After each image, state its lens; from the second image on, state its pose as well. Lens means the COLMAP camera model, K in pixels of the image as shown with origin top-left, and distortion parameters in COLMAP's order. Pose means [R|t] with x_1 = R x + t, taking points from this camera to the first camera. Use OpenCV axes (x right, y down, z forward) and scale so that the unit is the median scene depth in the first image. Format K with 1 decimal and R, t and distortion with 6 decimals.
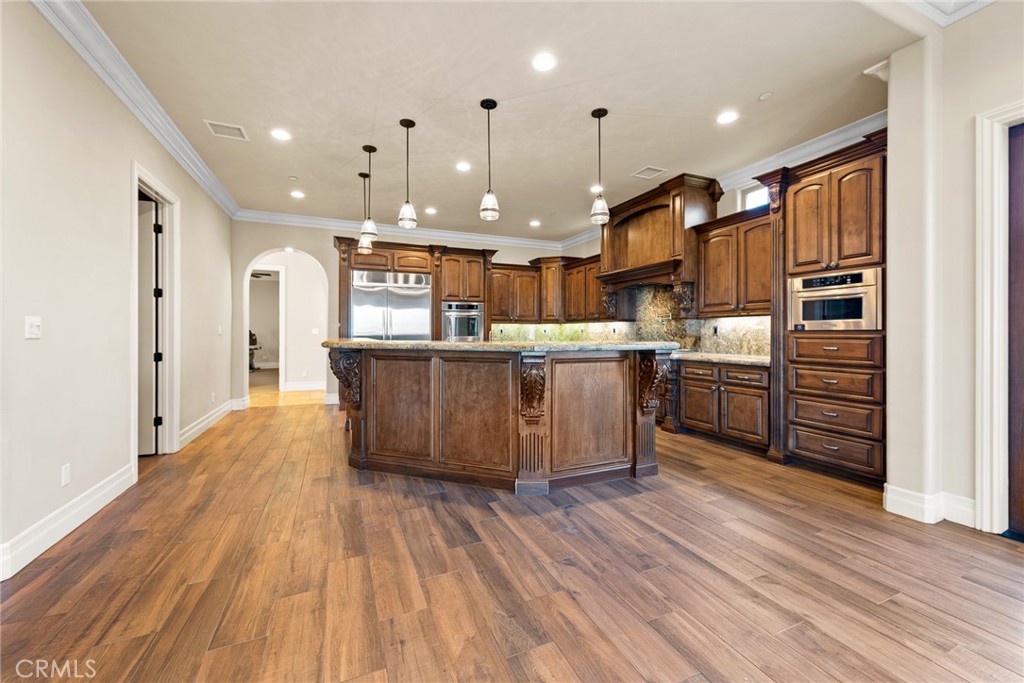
lens RADIAL K [[407.5, 0, 506.5], [0, 407.5, 337.5], [0, 0, 1]] dist [0.008297, -0.001288]
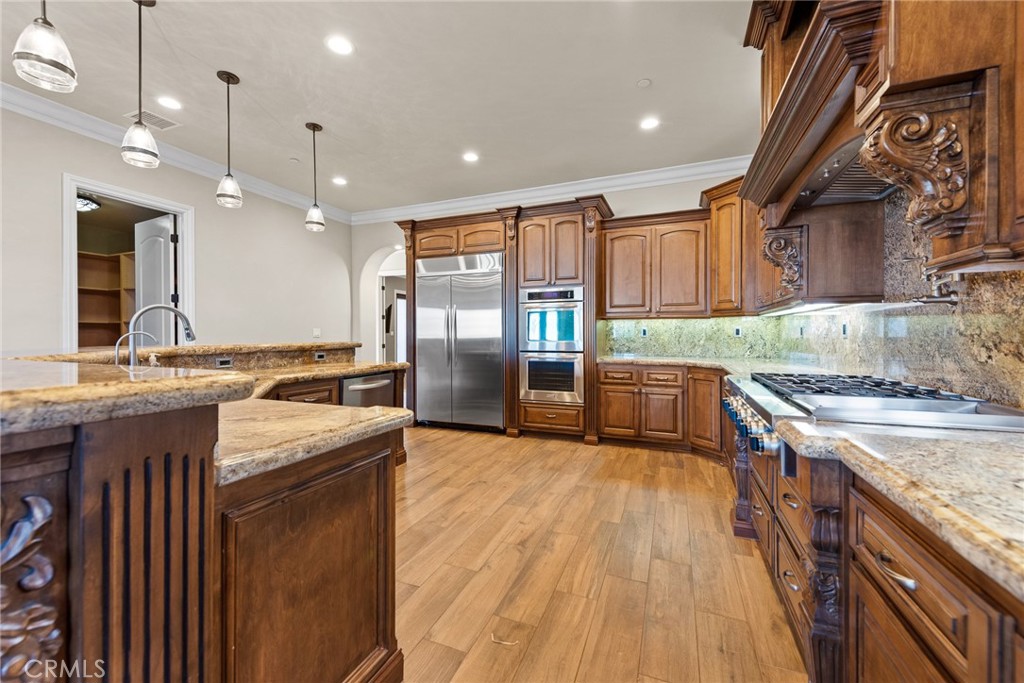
lens RADIAL K [[407.5, 0, 509.8], [0, 407.5, 342.8], [0, 0, 1]] dist [0.008297, -0.001288]
pose [[0.702857, 0.013677, -0.711200, 0.327470], [-0.007828, 0.999903, 0.011494, -0.006336], [0.711289, -0.002511, 0.702896, 0.524067]]
